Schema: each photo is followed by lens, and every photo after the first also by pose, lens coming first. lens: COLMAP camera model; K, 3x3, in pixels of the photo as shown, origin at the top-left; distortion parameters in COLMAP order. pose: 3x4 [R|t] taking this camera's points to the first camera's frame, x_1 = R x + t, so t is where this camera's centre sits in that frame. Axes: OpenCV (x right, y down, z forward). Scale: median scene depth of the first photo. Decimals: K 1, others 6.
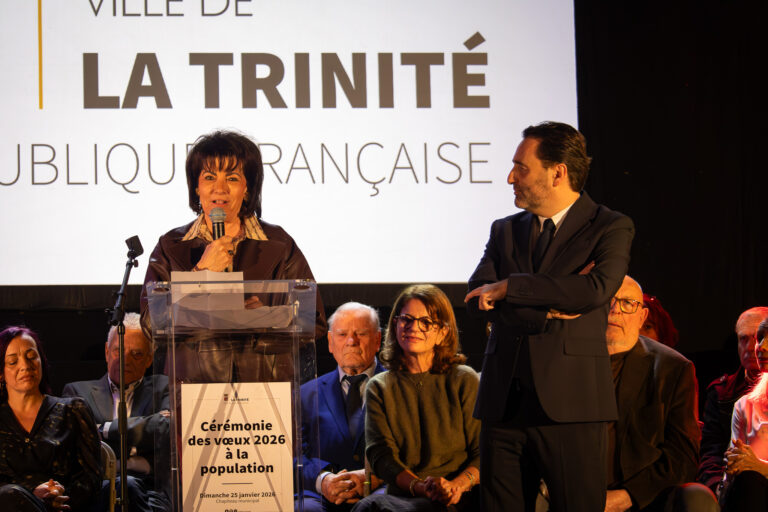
lens RADIAL K [[3175.4, 0, 383.8], [0, 3175.4, 255.9], [0, 0, 1]] dist [-0.019035, 0.000000]
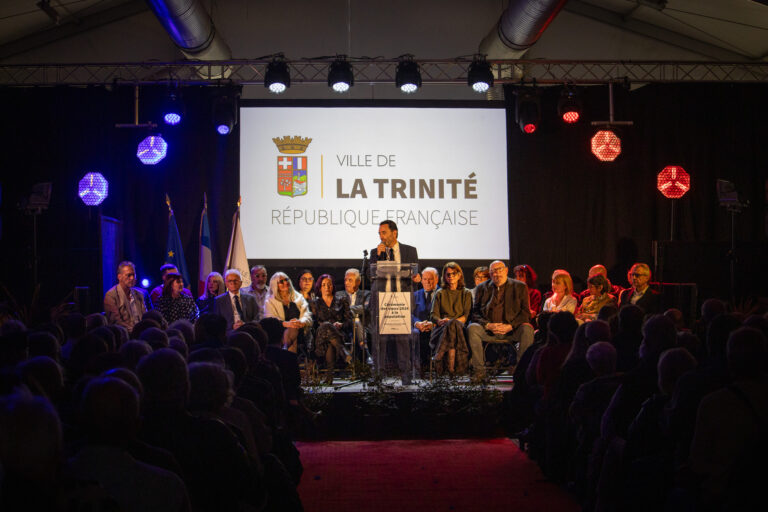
lens RADIAL K [[1962.1, 0, 383.5], [0, 1962.1, 256.2], [0, 0, 1]] dist [0.042460, 0.000000]
pose [[0.999343, 0.007877, -0.035373, 0.011792], [-0.007210, 0.999794, 0.018960, -0.027536], [0.035515, -0.018693, 0.999194, -0.789085]]
